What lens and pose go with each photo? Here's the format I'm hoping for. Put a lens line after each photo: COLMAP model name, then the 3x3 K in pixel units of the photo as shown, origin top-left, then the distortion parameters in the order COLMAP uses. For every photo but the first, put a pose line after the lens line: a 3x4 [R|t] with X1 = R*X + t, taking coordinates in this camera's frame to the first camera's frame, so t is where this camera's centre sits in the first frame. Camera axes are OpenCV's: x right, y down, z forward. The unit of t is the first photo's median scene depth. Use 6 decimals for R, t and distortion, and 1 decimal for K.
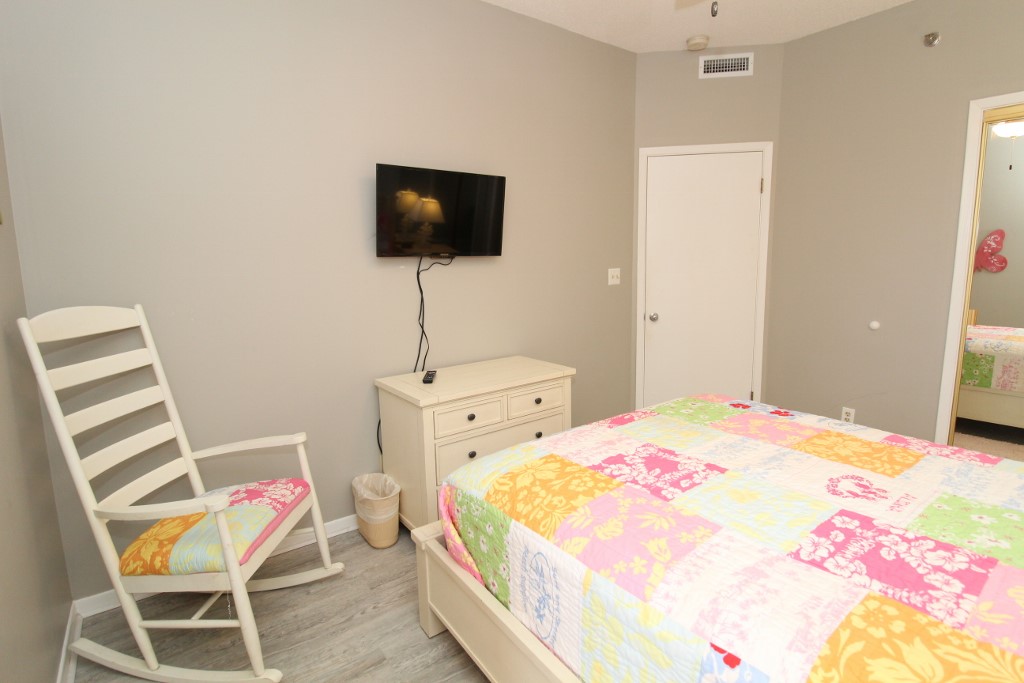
lens RADIAL K [[519.9, 0, 512.0], [0, 519.9, 341.5], [0, 0, 1]] dist [-0.015170, 0.000062]
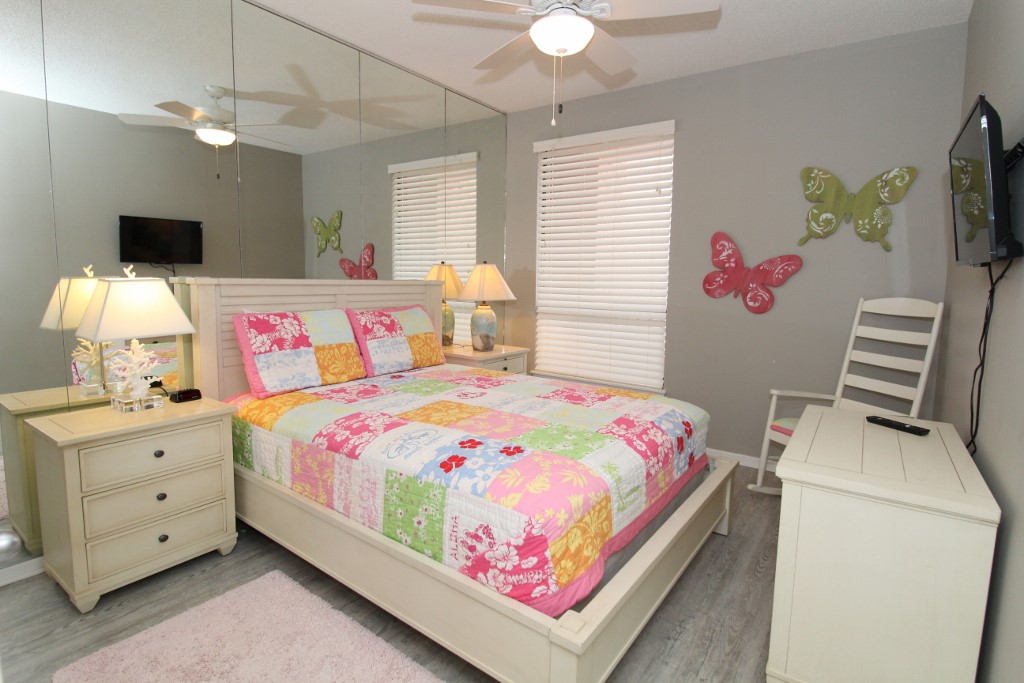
lens RADIAL K [[519.9, 0, 512.0], [0, 519.9, 341.5], [0, 0, 1]] dist [-0.015170, 0.000062]
pose [[-0.954622, 0.041934, -0.294852, 0.730746], [-0.043699, 0.959600, 0.277955, -0.287885], [0.294596, 0.278227, -0.914223, 1.841380]]
